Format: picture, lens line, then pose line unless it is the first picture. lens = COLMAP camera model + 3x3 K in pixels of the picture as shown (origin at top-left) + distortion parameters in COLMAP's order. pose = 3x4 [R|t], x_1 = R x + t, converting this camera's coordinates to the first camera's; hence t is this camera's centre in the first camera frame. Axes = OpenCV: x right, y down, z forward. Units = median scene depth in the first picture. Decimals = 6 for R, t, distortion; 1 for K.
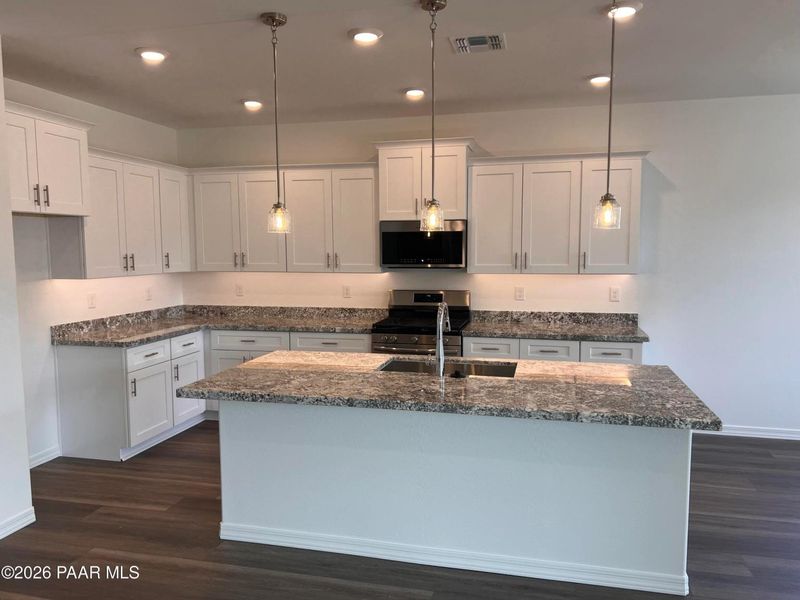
lens RADIAL K [[604.3, 0, 400.0], [0, 604.3, 300.0], [0, 0, 1]] dist [0.040921, -0.005880]
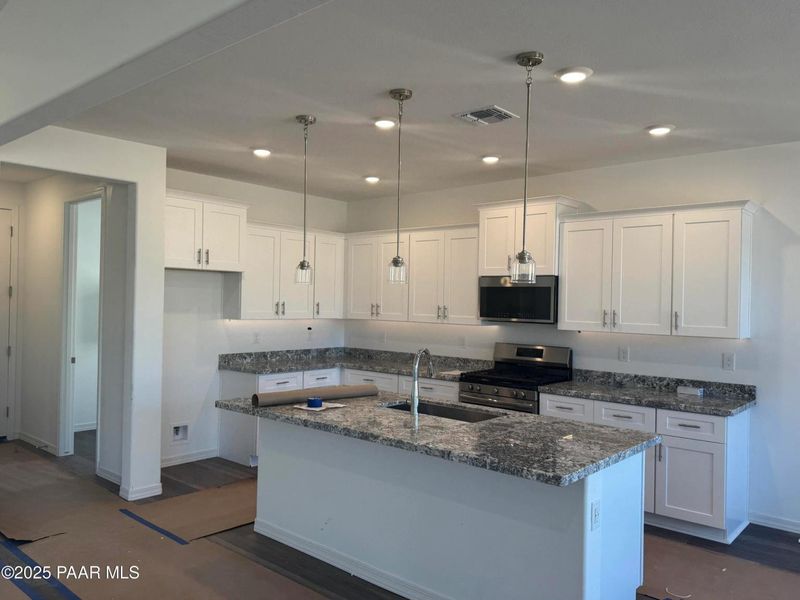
lens RADIAL K [[614.1, 0, 400.0], [0, 614.1, 300.0], [0, 0, 1]] dist [0.179361, -0.376566]
pose [[0.889397, 0.023401, -0.456536, 0.349649], [-0.066510, 0.994686, -0.078587, 0.004965], [0.452271, 0.100259, 0.886227, -0.021748]]
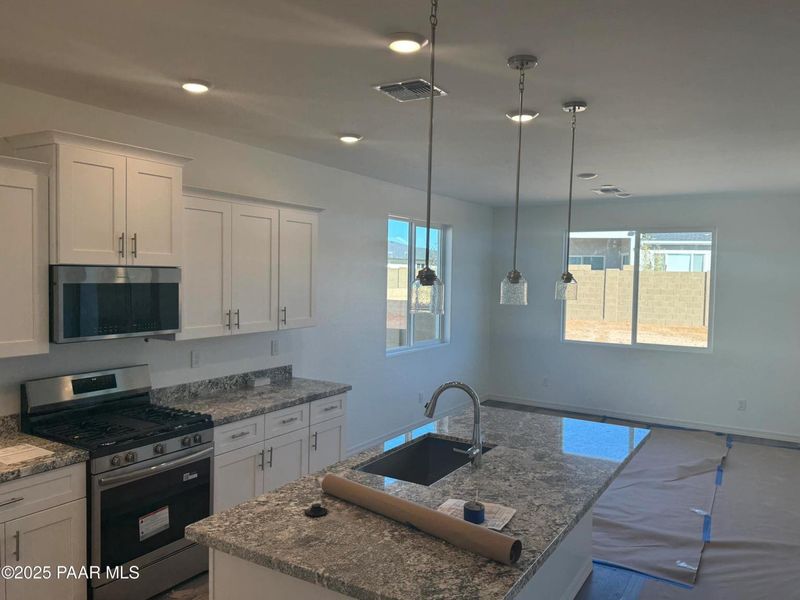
lens RADIAL K [[617.1, 0, 404.1], [0, 617.1, 305.8], [0, 0, 1]] dist [0.026372, -0.002228]
pose [[0.298356, -0.040588, 0.953591, -0.523772], [0.063476, 0.997727, 0.022607, -0.086879], [-0.952342, 0.053785, 0.300254, 0.519794]]
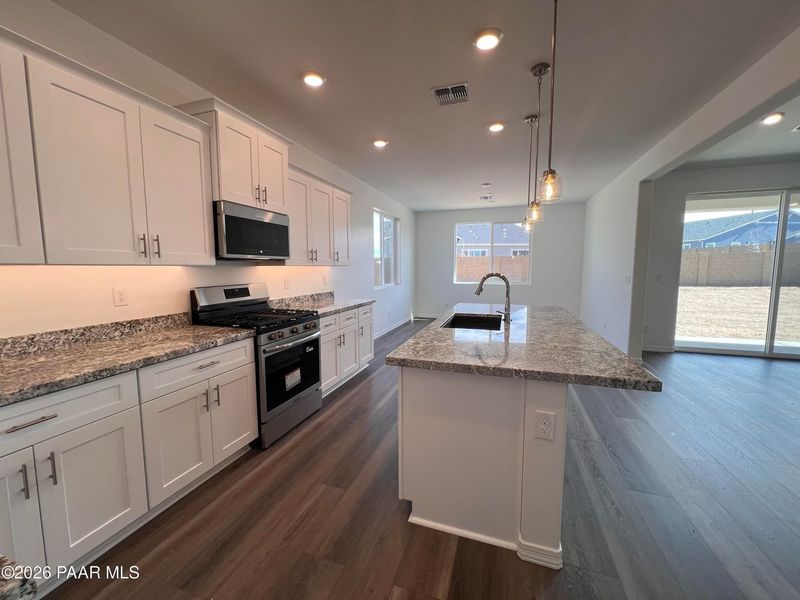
lens RADIAL K [[320.2, 0, 397.3], [0, 320.2, 297.6], [0, 0, 1]] dist [0.000736, -0.000050]
pose [[0.087376, -0.091324, 0.991981, -0.467642], [0.092340, 0.992244, 0.083214, -0.016205], [-0.991887, 0.084328, 0.095131, 0.755927]]
